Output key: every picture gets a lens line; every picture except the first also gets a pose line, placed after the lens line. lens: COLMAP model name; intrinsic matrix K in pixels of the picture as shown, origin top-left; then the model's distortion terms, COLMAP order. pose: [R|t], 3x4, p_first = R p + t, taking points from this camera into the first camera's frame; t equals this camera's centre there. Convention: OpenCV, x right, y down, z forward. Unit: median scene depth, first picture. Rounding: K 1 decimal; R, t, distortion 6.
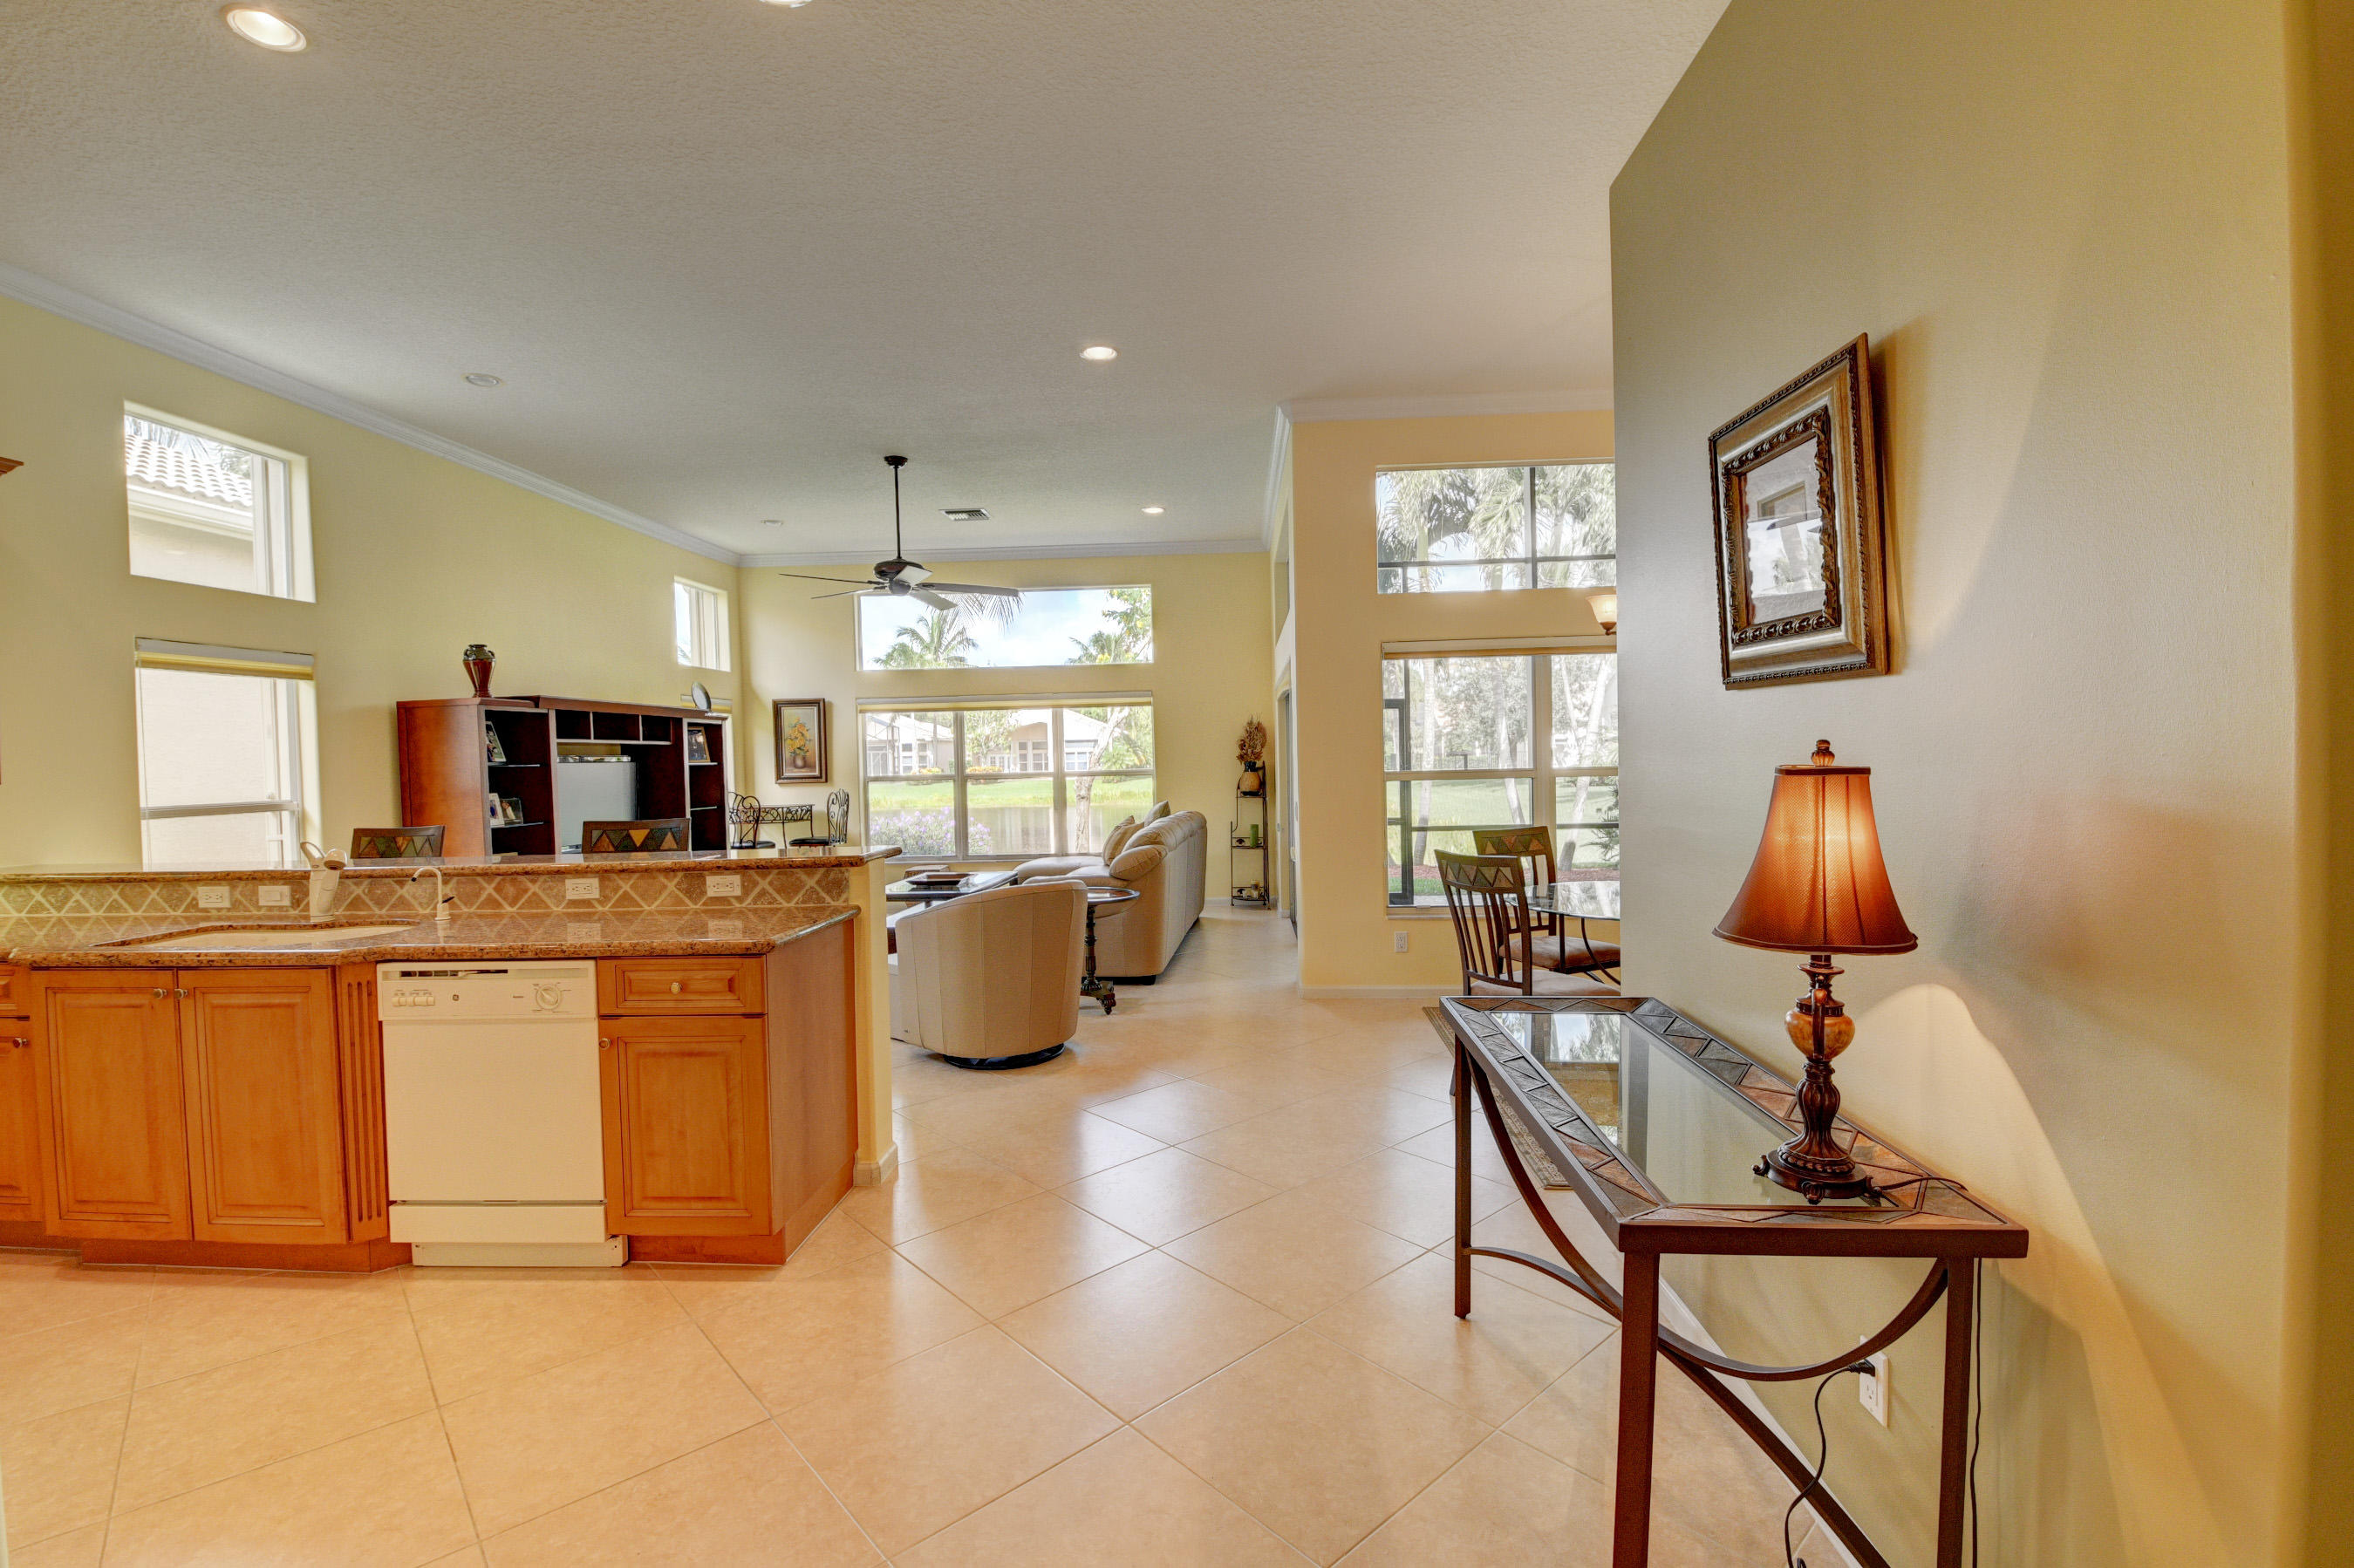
lens RADIAL K [[1031.1, 0, 1177.4], [0, 1031.1, 775.9], [0, 0, 1]] dist [0.023659, -0.038049]
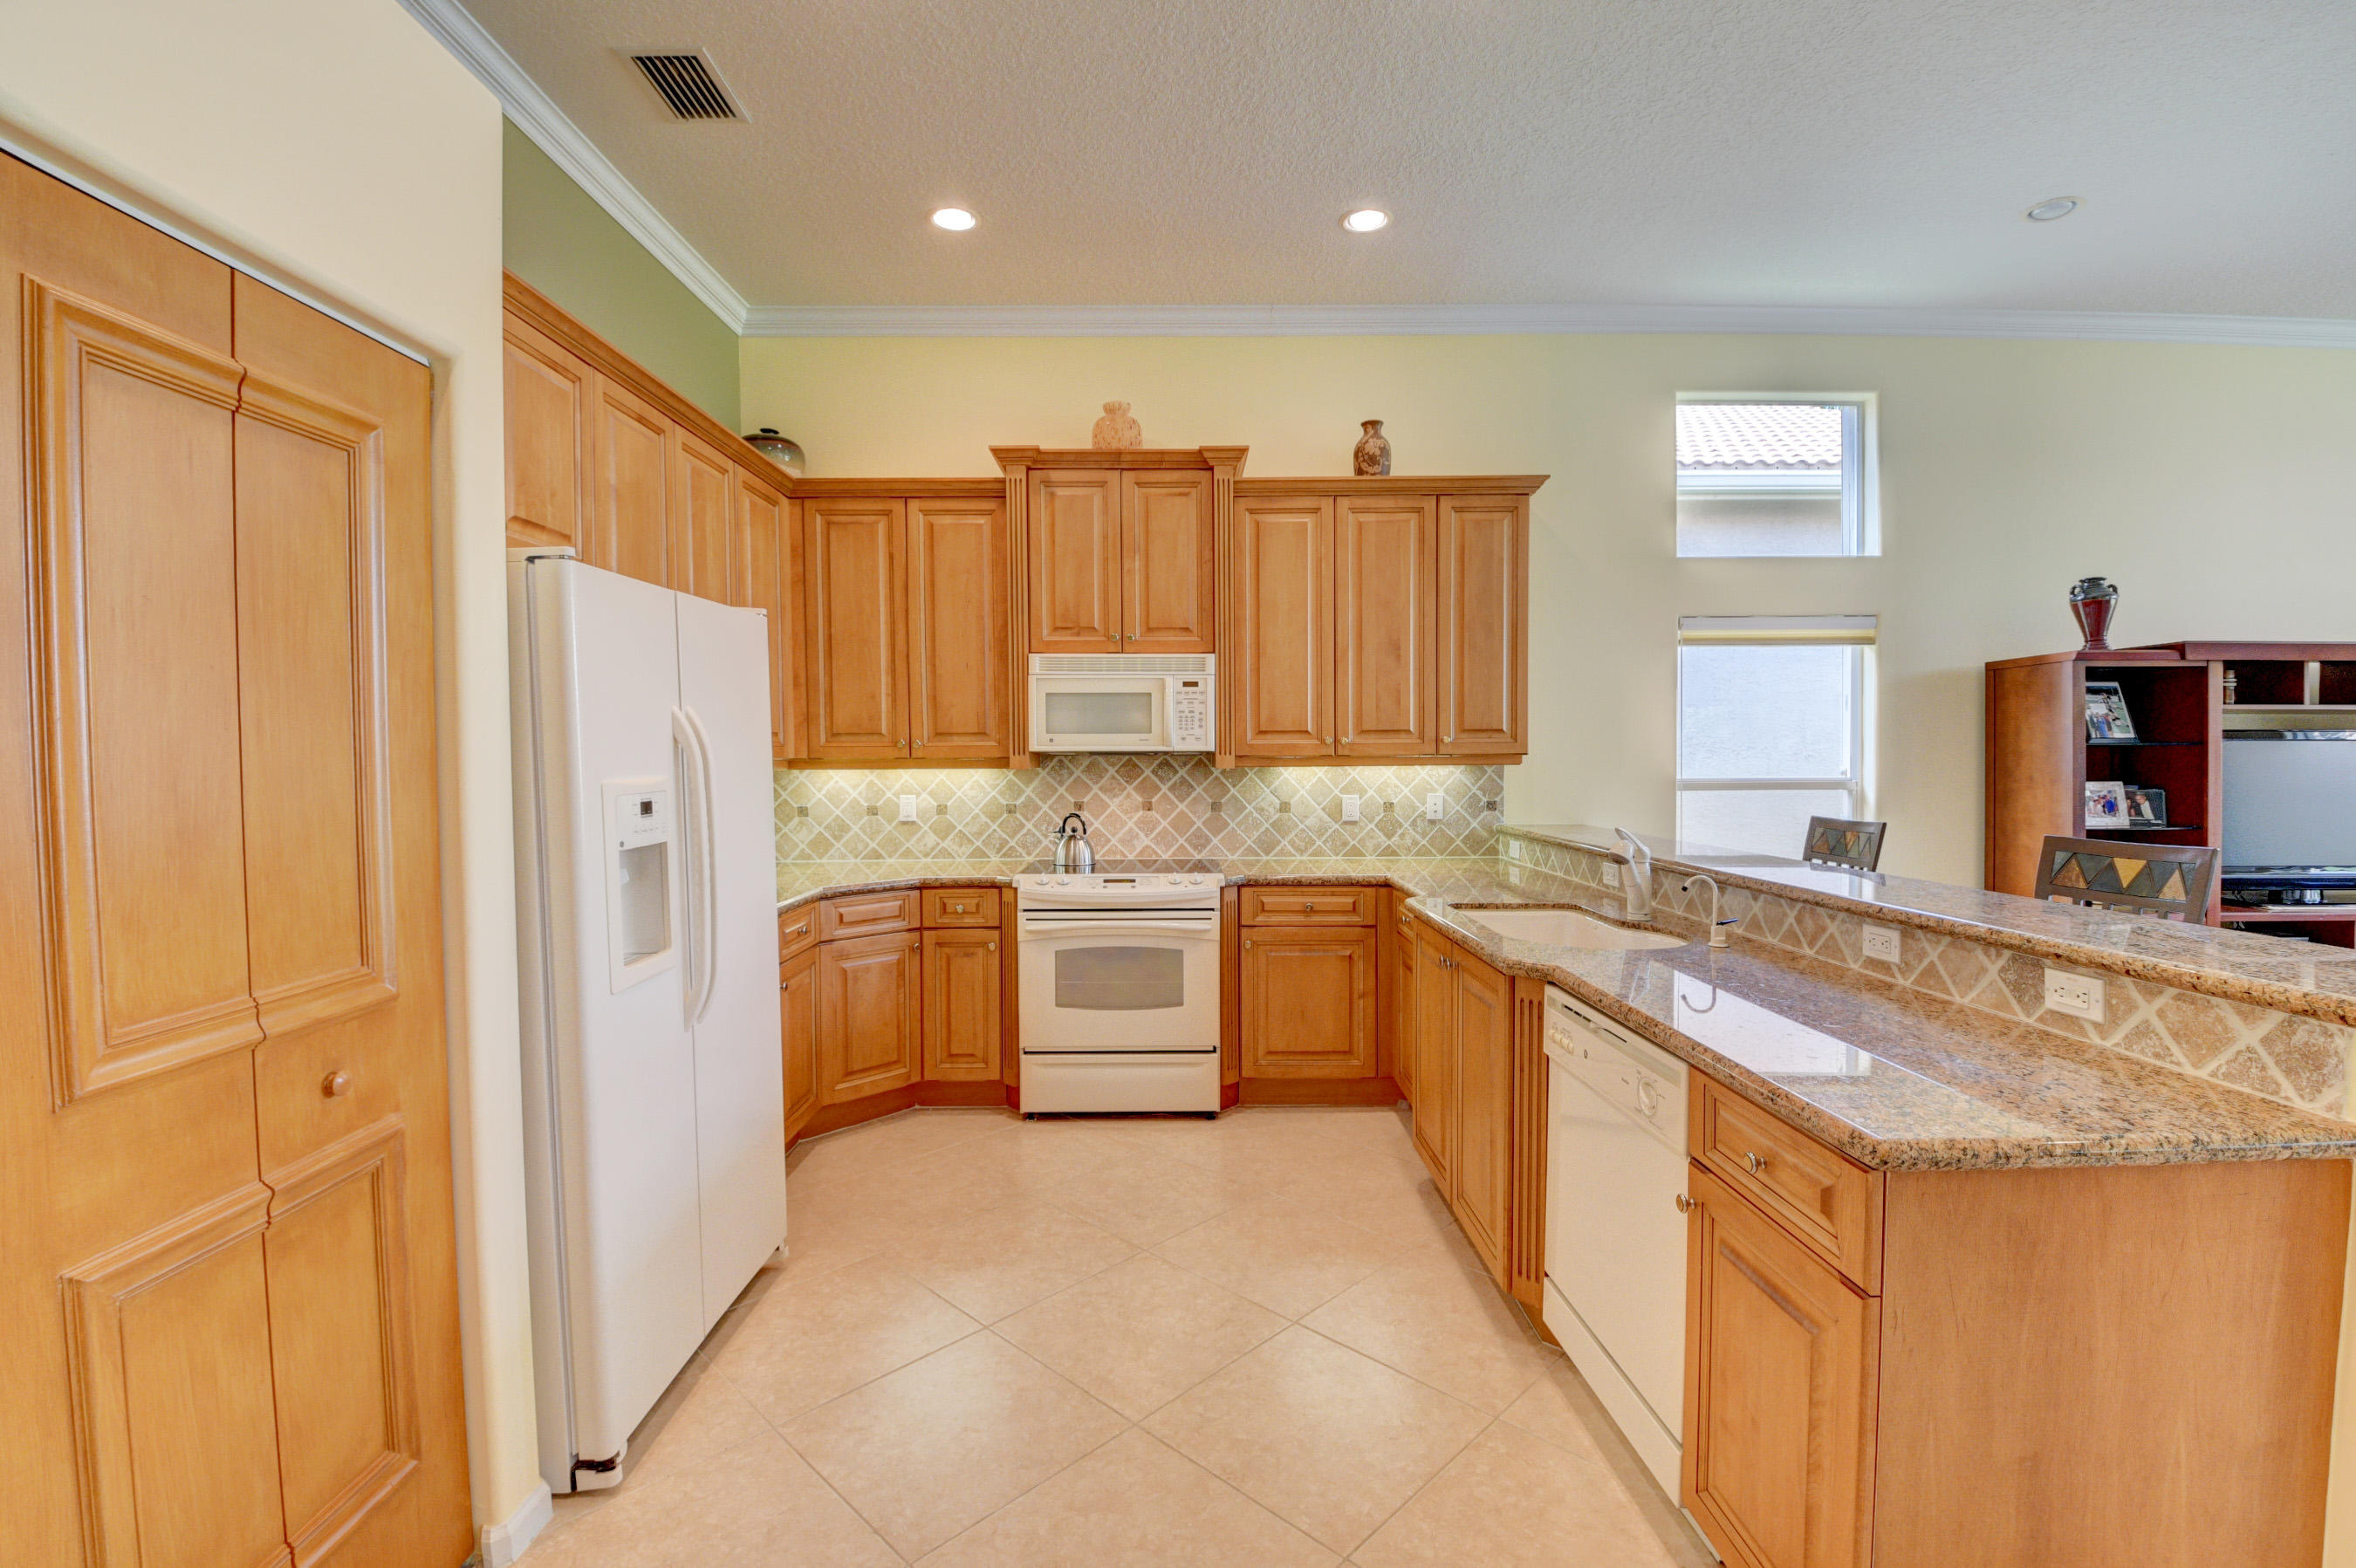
lens RADIAL K [[1040.1, 0, 1178.0], [0, 1040.1, 776.1], [0, 0, 1]] dist [0.003889, -0.017487]
pose [[0.060568, 0.046906, -0.997061, 0.018356], [-0.016269, 0.998809, 0.046000, -0.009299], [0.998031, 0.013435, 0.061259, 0.299146]]
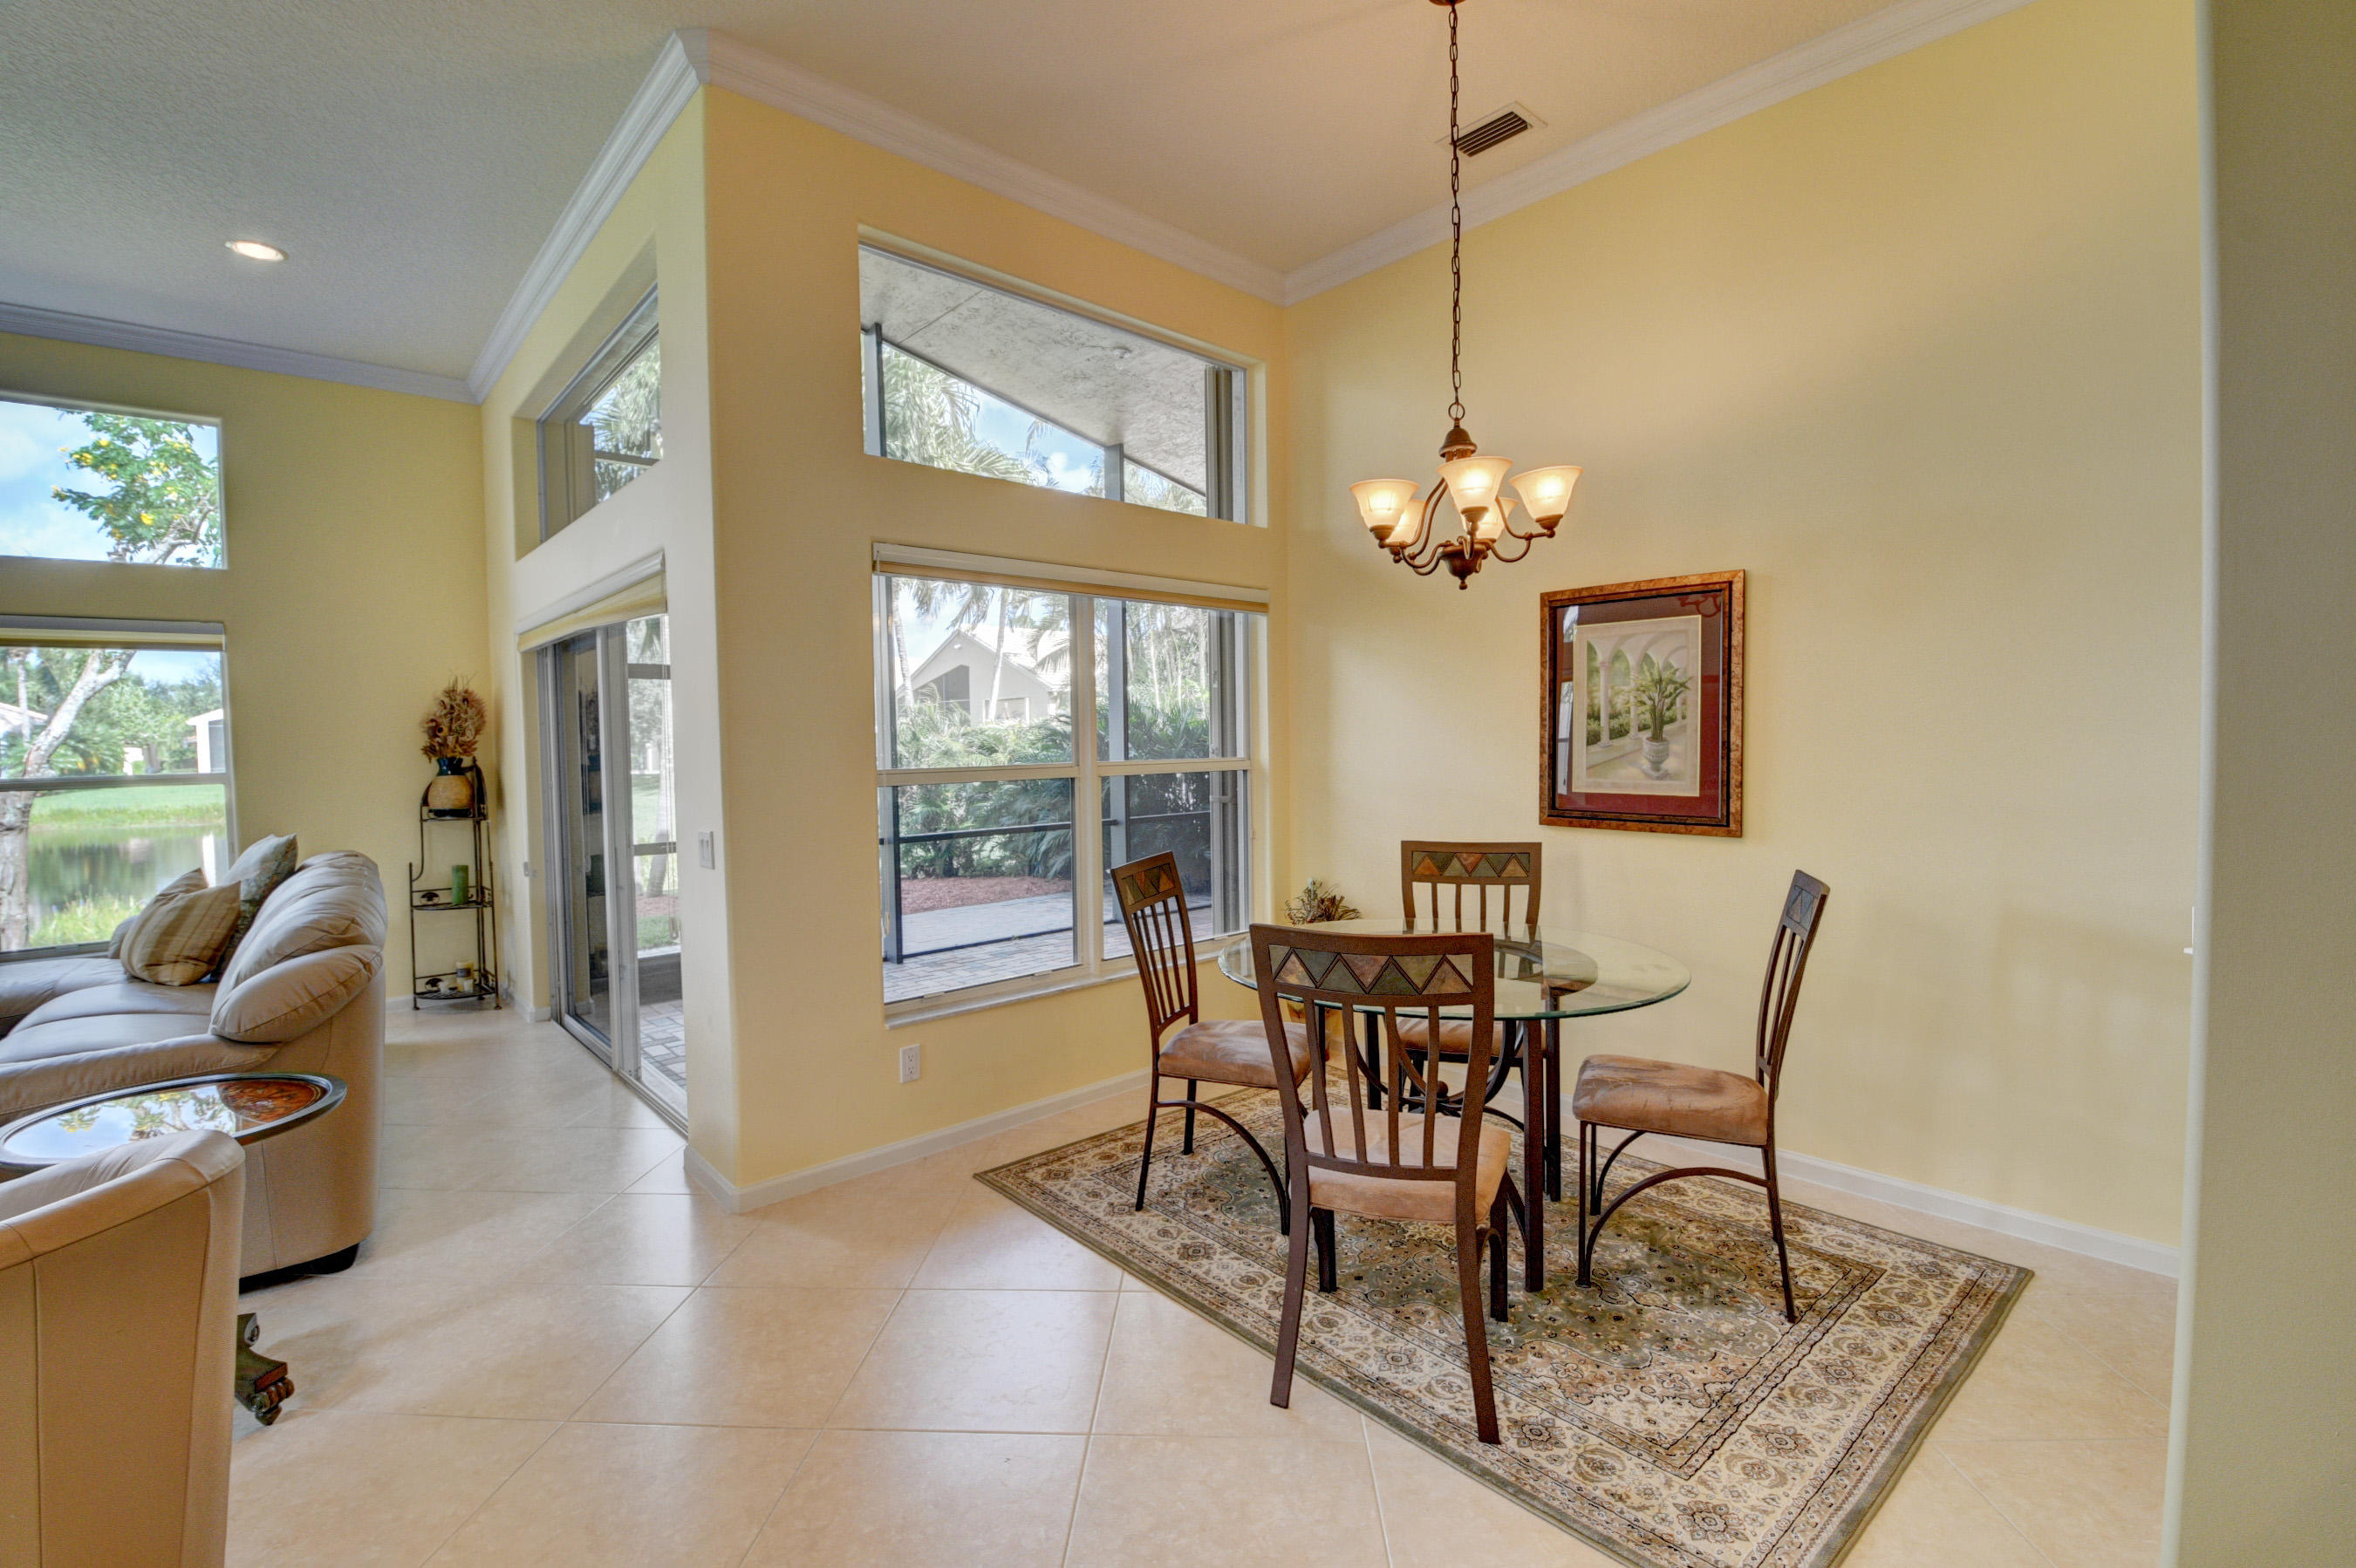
lens RADIAL K [[1040.0, 0, 1178.0], [0, 1040.0, 776.1], [0, 0, 1]] dist [0.003889, -0.017487]
pose [[0.705352, -0.013478, 0.708729, -0.085394], [0.013765, 0.999891, 0.005315, -0.001608], [-0.708723, 0.006007, 0.705461, 0.468552]]
